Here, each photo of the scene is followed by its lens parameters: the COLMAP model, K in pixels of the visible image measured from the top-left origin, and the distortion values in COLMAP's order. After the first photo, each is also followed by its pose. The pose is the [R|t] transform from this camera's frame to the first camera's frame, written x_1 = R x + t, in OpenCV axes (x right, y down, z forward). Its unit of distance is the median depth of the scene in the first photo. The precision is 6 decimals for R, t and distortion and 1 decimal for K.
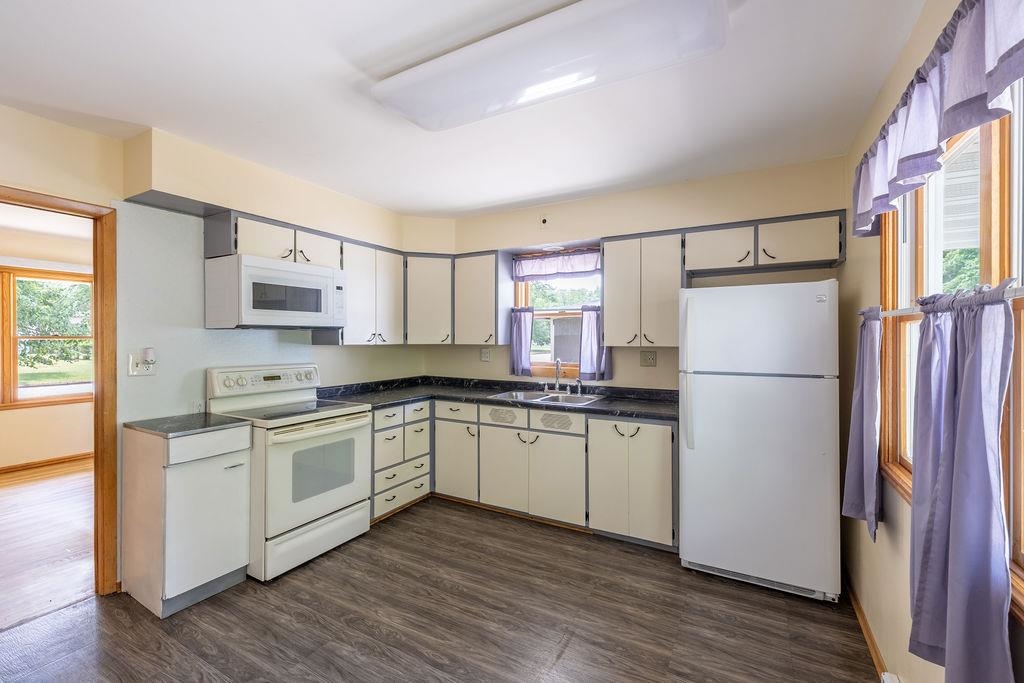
lens RADIAL K [[433.8, 0, 512.0], [0, 433.8, 341.5], [0, 0, 1]] dist [-0.003095, 0.000068]
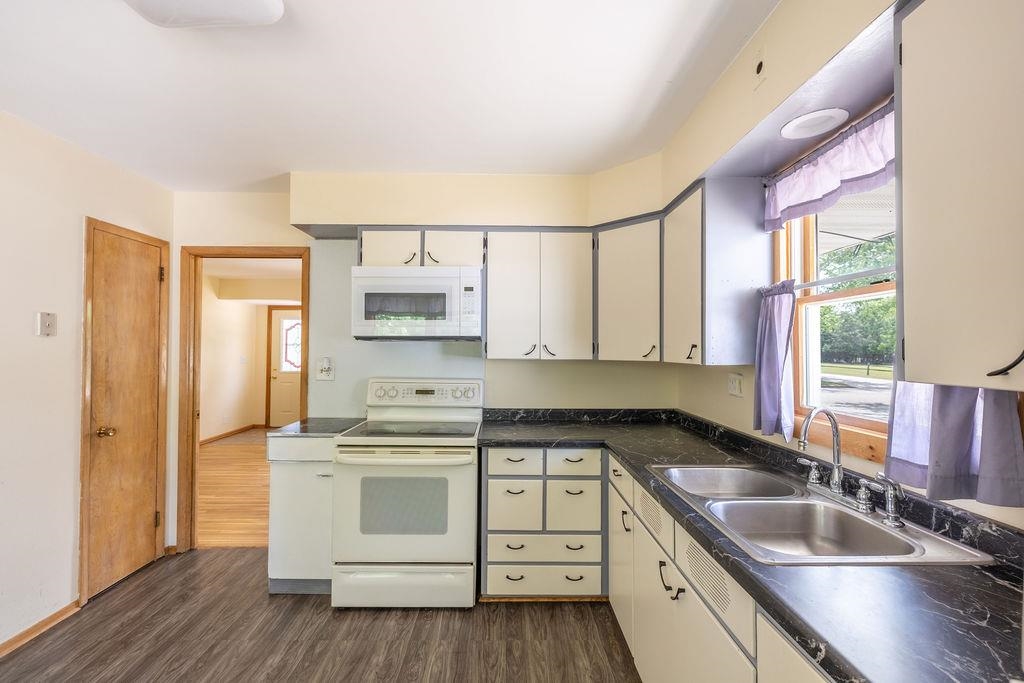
lens RADIAL K [[433.8, 0, 512.0], [0, 433.8, 341.5], [0, 0, 1]] dist [-0.003095, 0.000068]
pose [[0.491540, -0.015333, -0.870720, 0.346831], [-0.012654, 0.999614, -0.024746, -0.004613], [0.870763, 0.023181, 0.491156, 0.656811]]
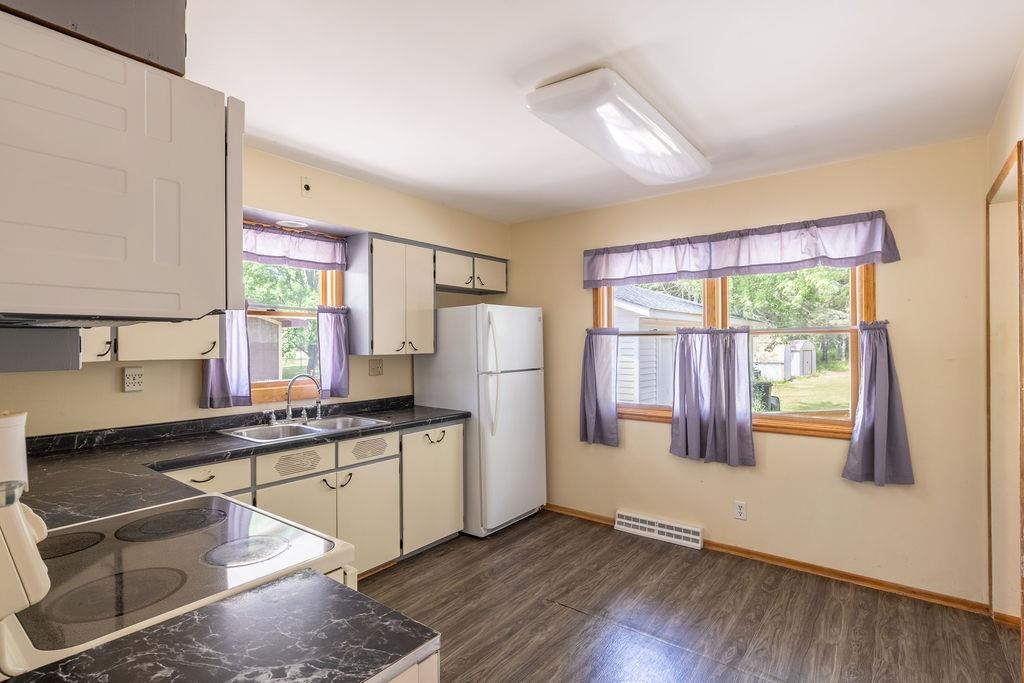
lens RADIAL K [[500.3, 0, 512.0], [0, 500.3, 341.5], [0, 0, 1]] dist [-0.000797, 0.000039]
pose [[0.150565, -0.000129, 0.988600, -0.784584], [0.014620, 0.999891, -0.002096, -0.011013], [-0.988492, 0.014769, 0.150551, 0.585128]]
